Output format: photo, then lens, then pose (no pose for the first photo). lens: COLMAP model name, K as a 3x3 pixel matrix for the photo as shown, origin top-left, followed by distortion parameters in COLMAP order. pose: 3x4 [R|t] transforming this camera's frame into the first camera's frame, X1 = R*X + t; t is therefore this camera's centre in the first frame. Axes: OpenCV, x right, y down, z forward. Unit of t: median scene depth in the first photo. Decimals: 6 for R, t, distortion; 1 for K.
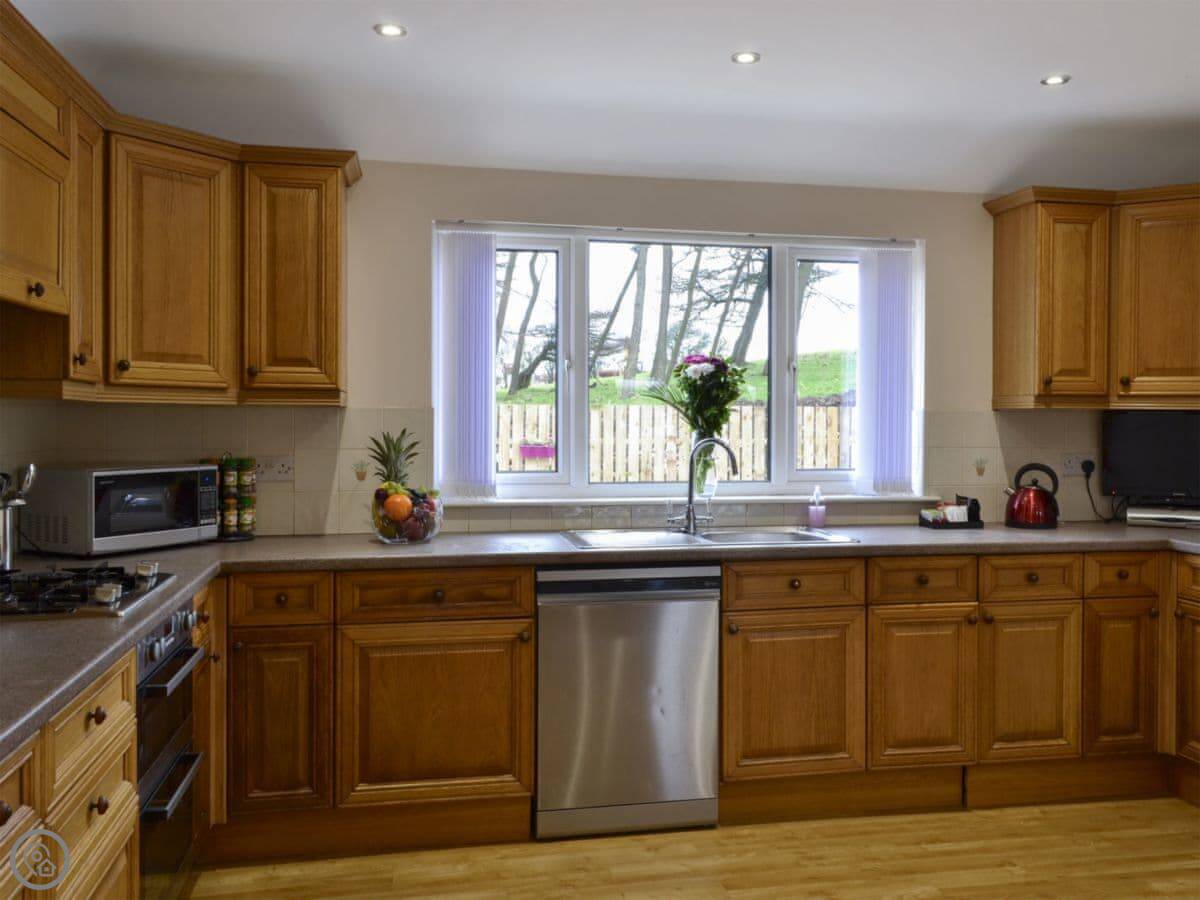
lens RADIAL K [[1075.3, 0, 602.8], [0, 1075.3, 427.9], [0, 0, 1]] dist [0.035117, 0.004091]
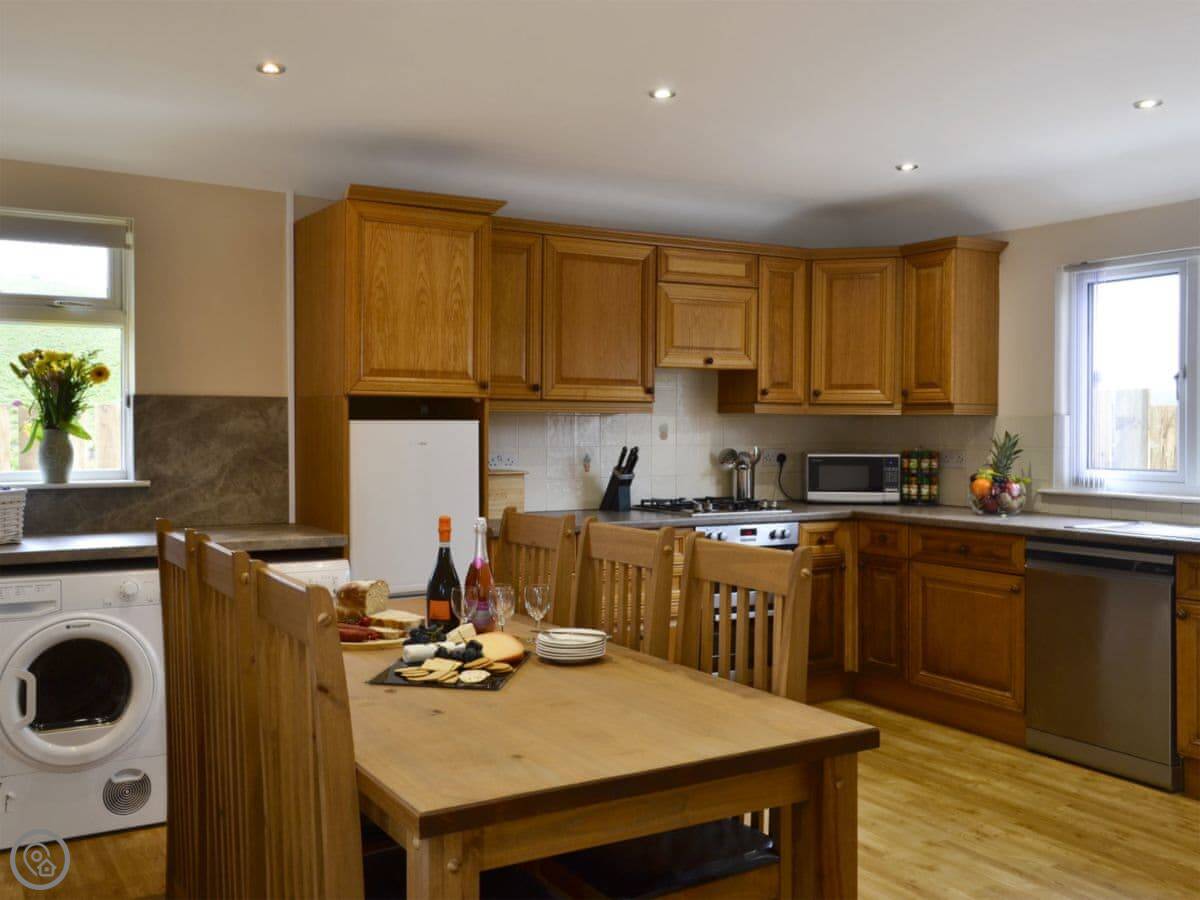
lens RADIAL K [[1075.3, 0, 602.8], [0, 1075.3, 427.9], [0, 0, 1]] dist [0.035117, 0.004091]
pose [[0.354933, -0.000944, -0.934891, 0.990880], [-0.010122, 0.999937, -0.004852, 0.009215], [0.934837, 0.011185, 0.354901, 0.062677]]
